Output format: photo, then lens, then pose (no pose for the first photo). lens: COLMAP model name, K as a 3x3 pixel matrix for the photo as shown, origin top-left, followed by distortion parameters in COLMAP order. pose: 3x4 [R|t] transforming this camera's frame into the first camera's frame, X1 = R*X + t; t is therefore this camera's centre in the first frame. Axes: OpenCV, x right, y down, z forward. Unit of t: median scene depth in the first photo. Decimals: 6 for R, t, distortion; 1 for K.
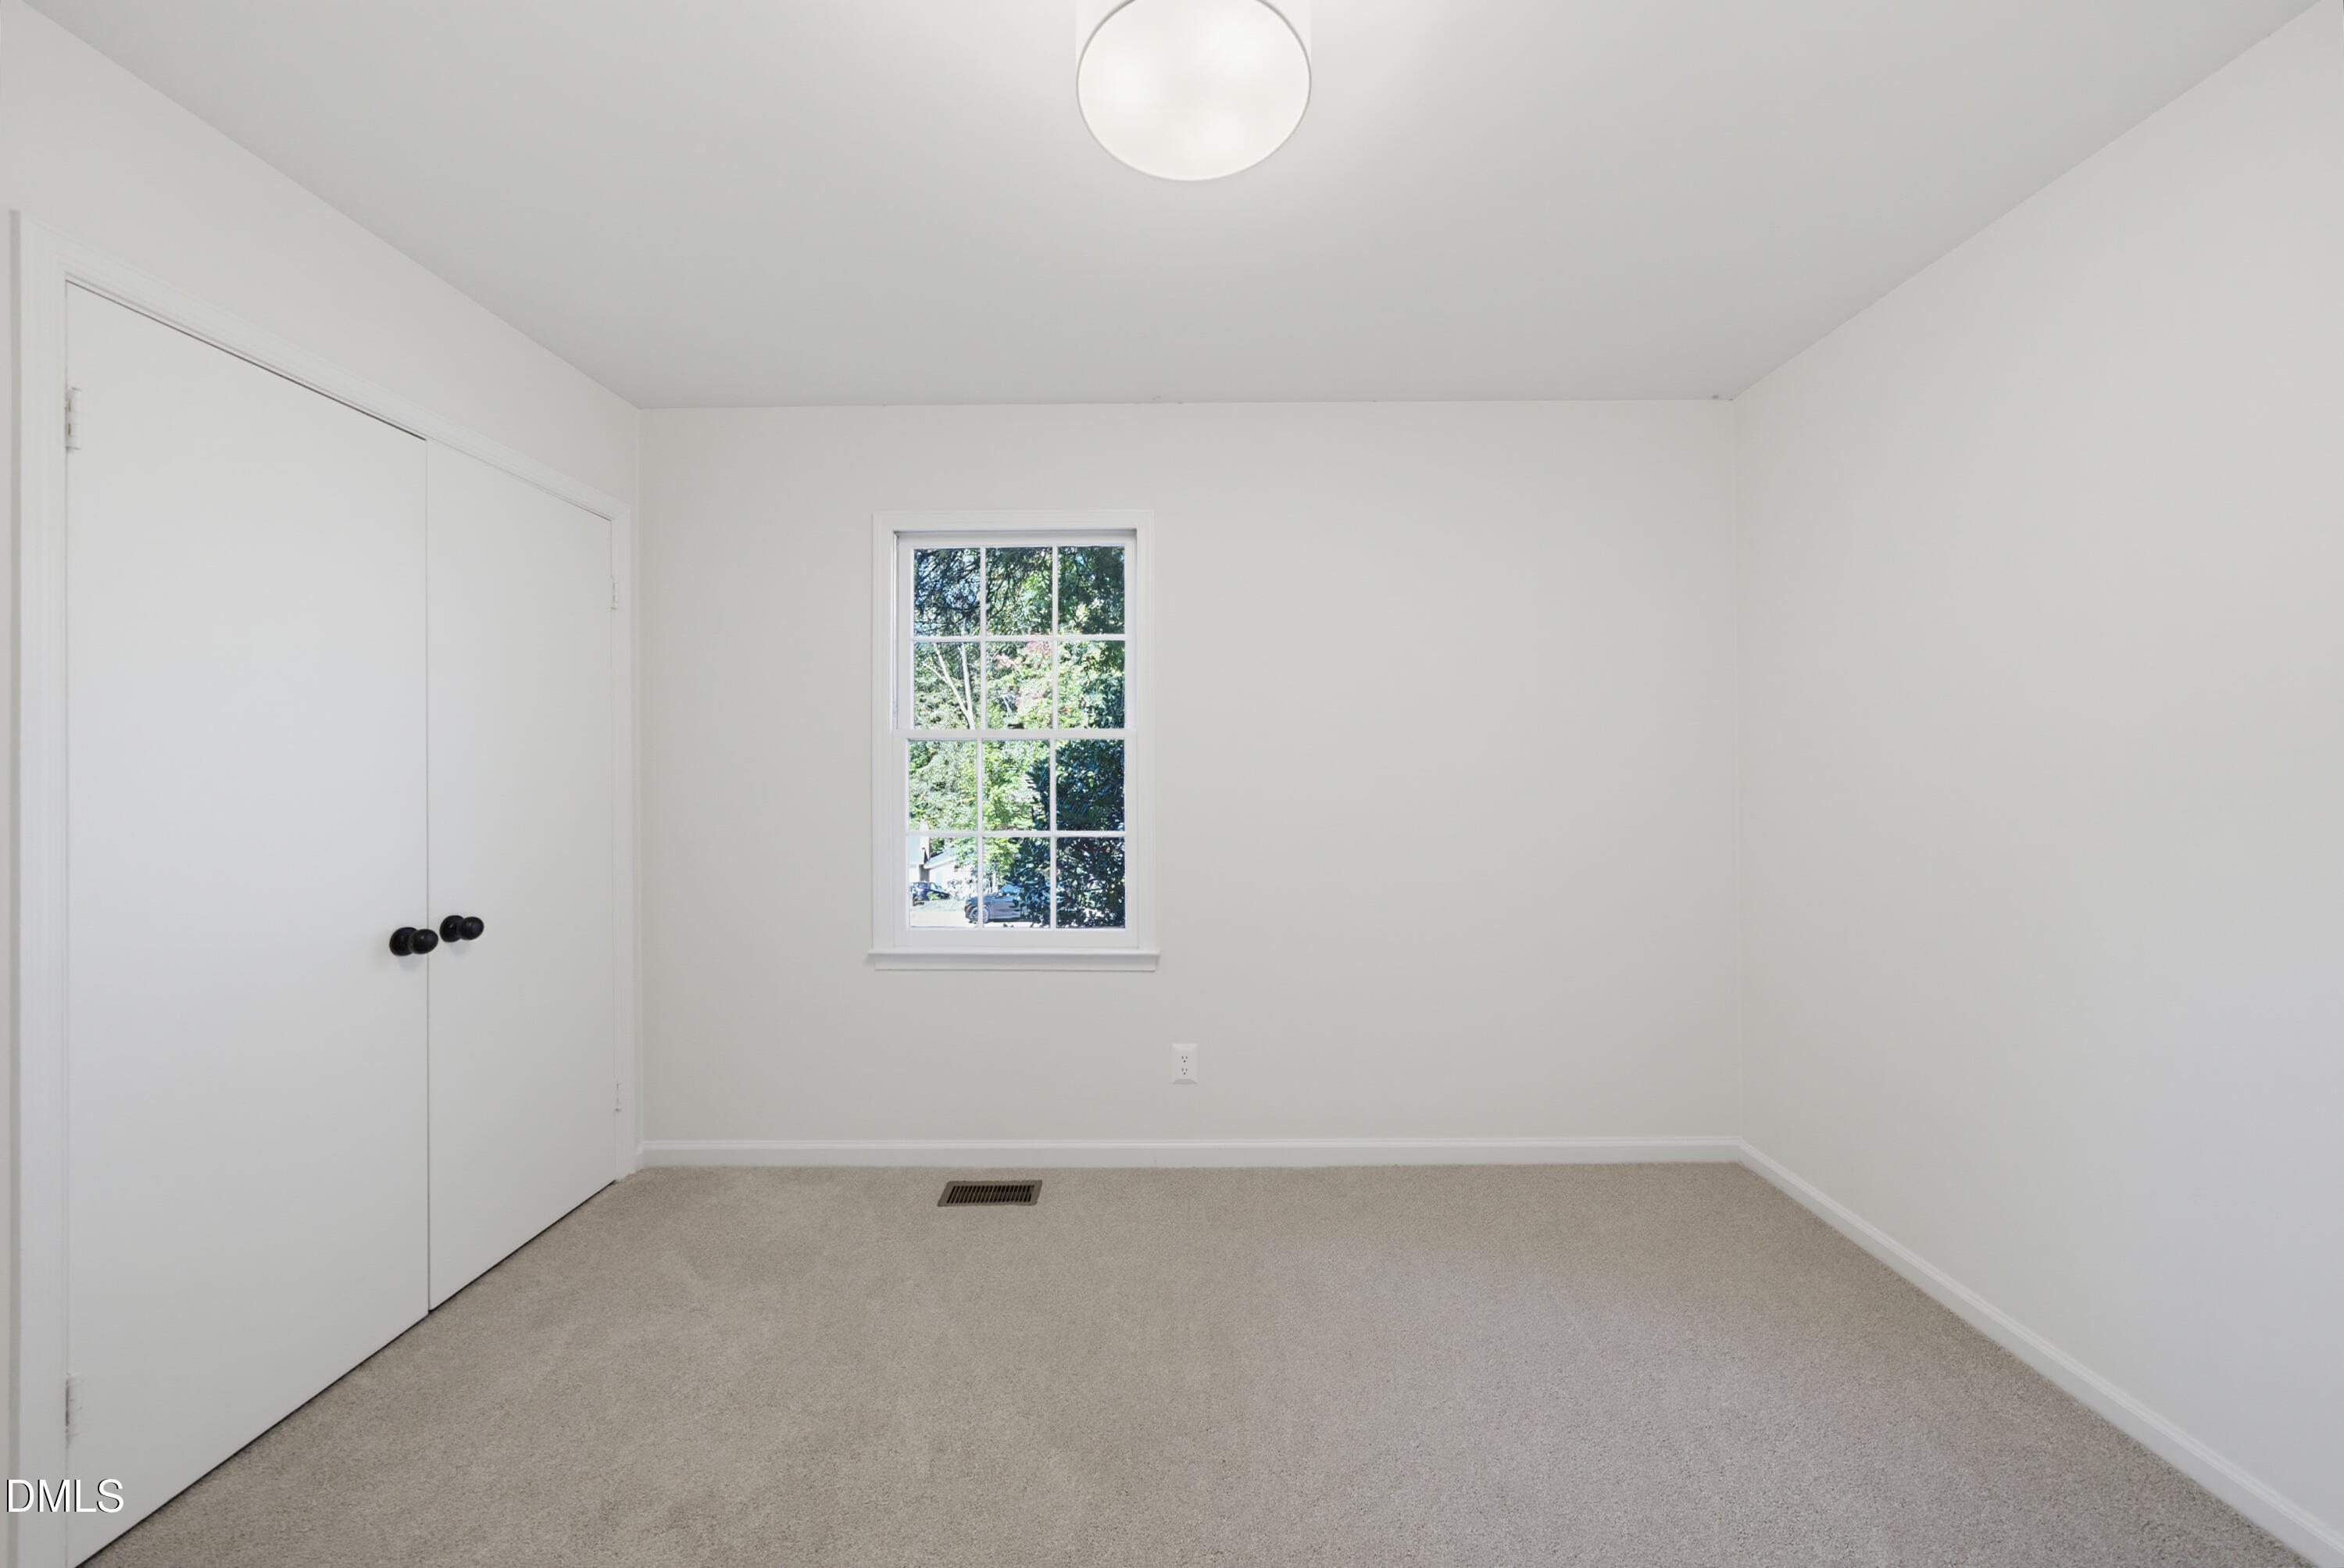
lens RADIAL K [[808.3, 0, 1182.4], [0, 808.3, 777.4], [0, 0, 1]] dist [-0.008594, 0.002252]
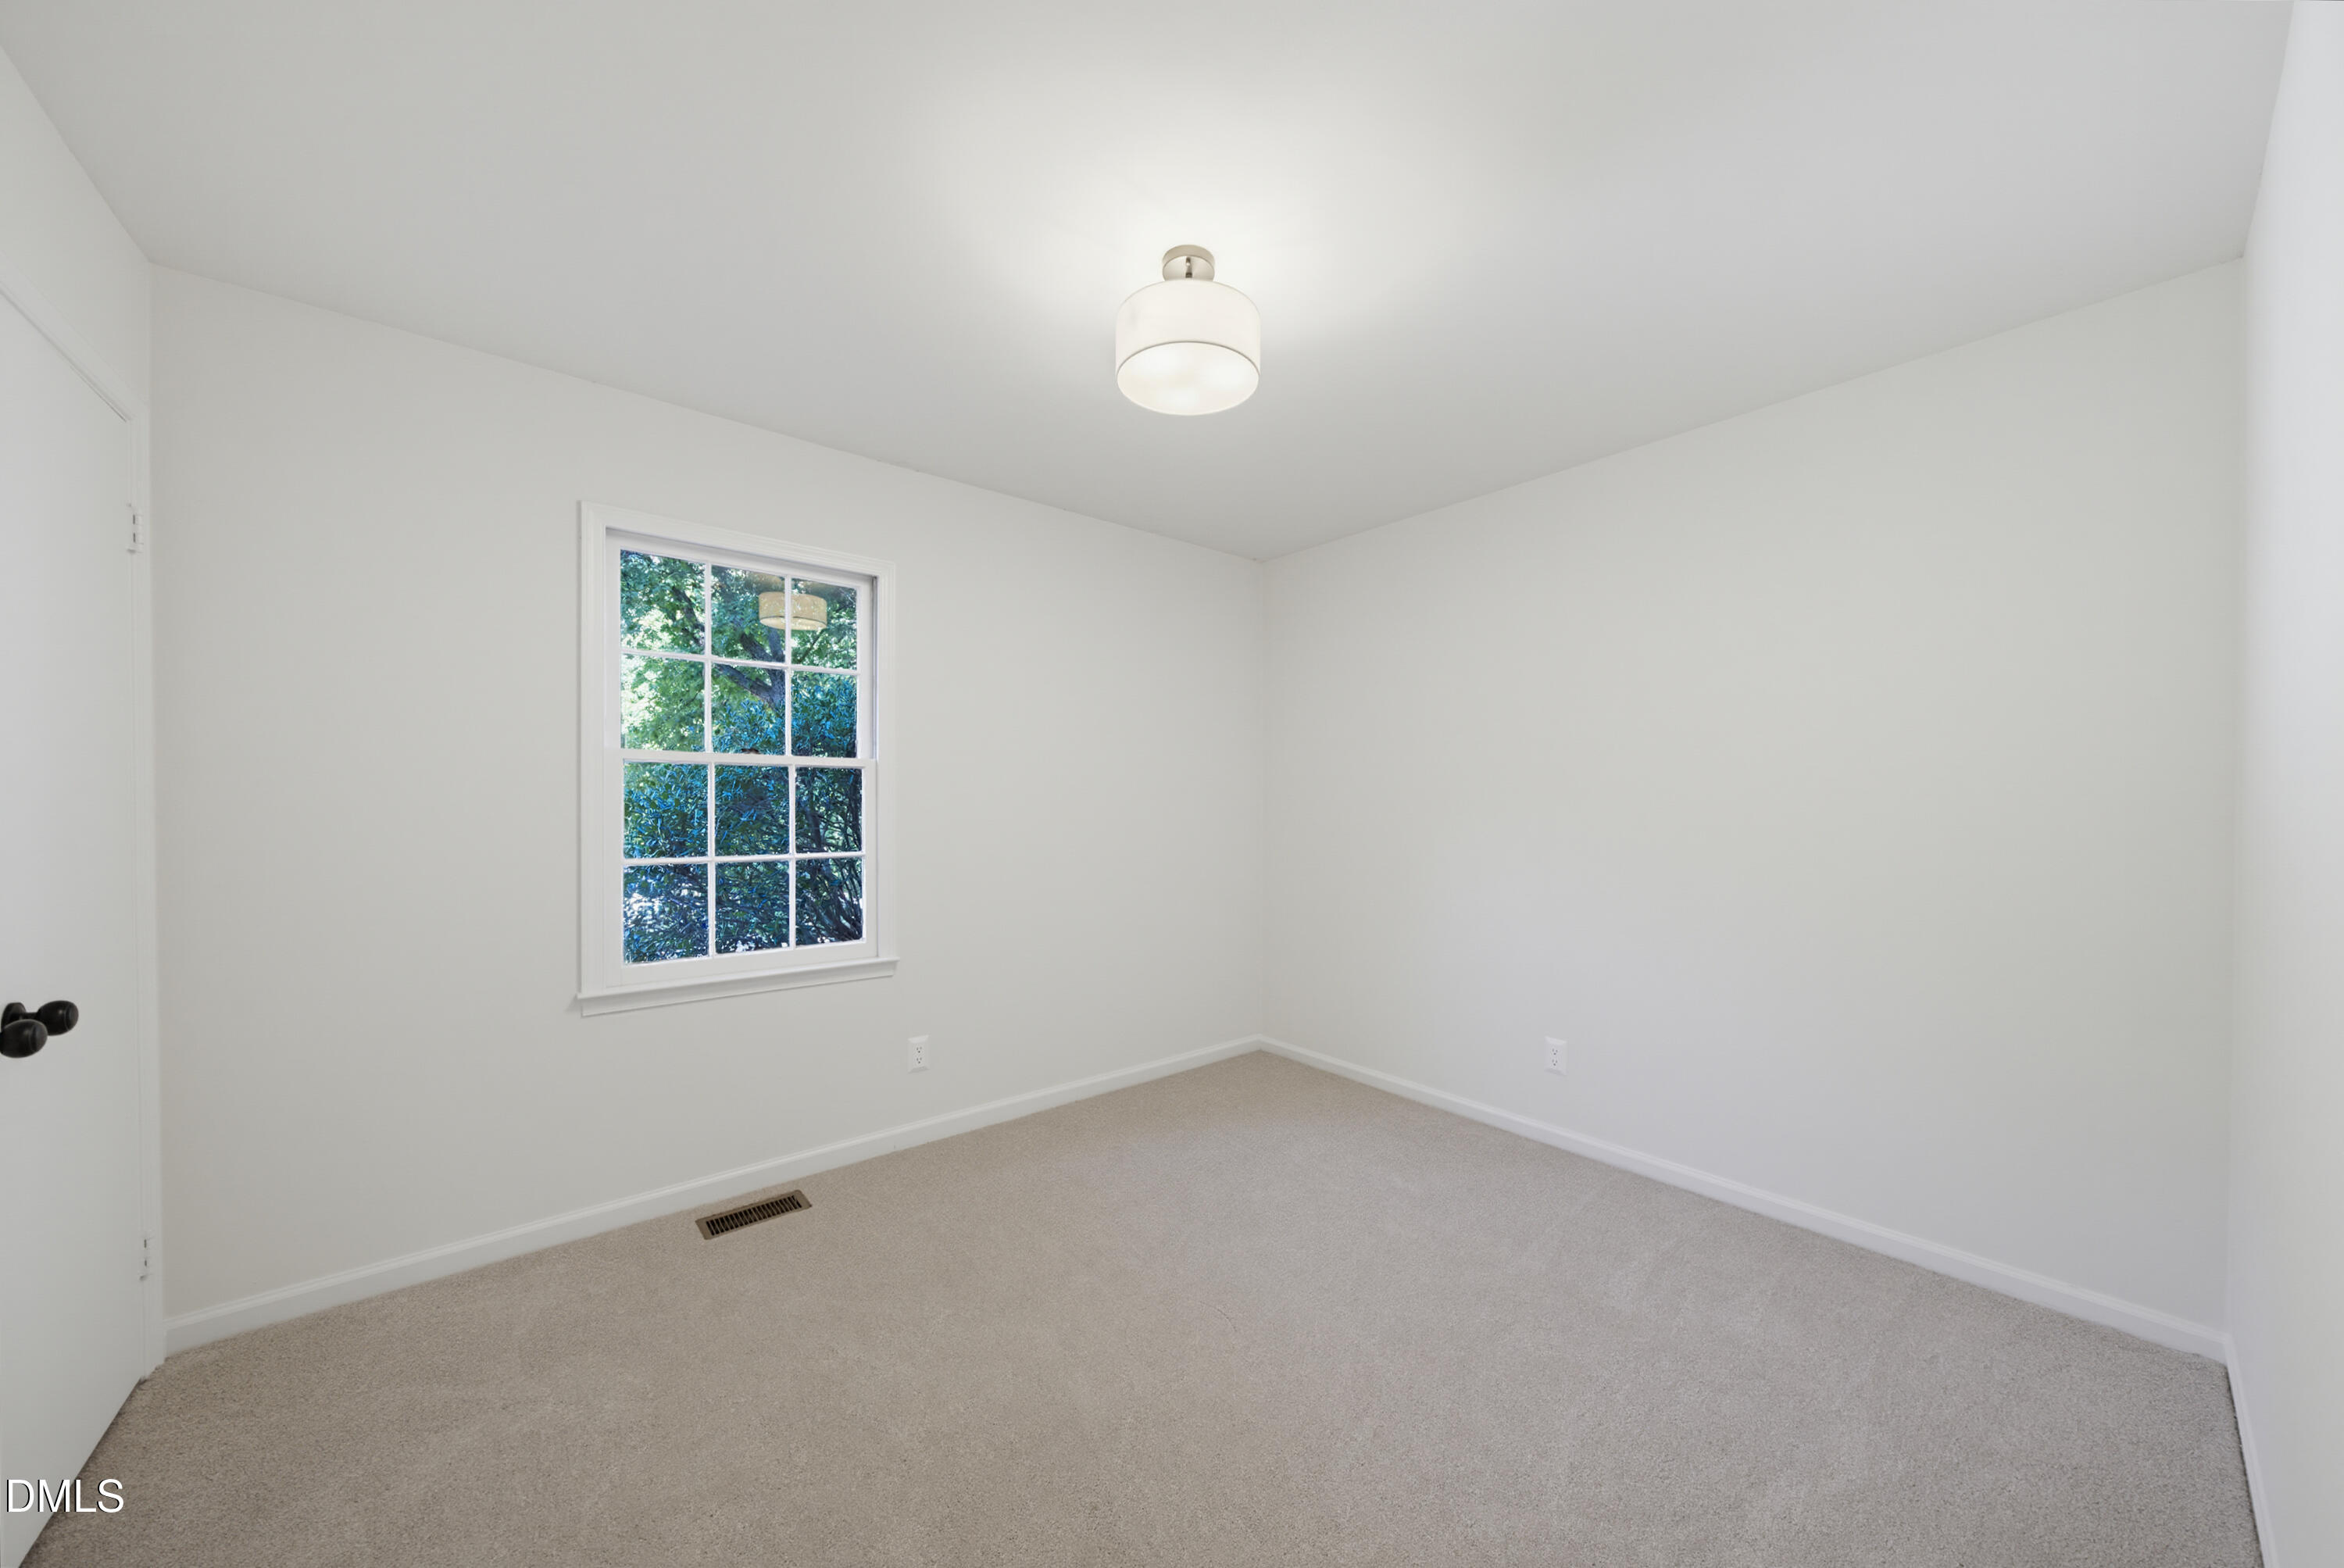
lens RADIAL K [[808.3, 0, 1169.0], [0, 808.3, 799.9], [0, 0, 1]] dist [-0.008594, 0.002252]
pose [[0.765157, 0.007806, 0.643797, -0.462739], [-0.007114, 0.999968, -0.003670, -0.001581], [-0.643805, -0.001771, 0.765188, -0.095365]]
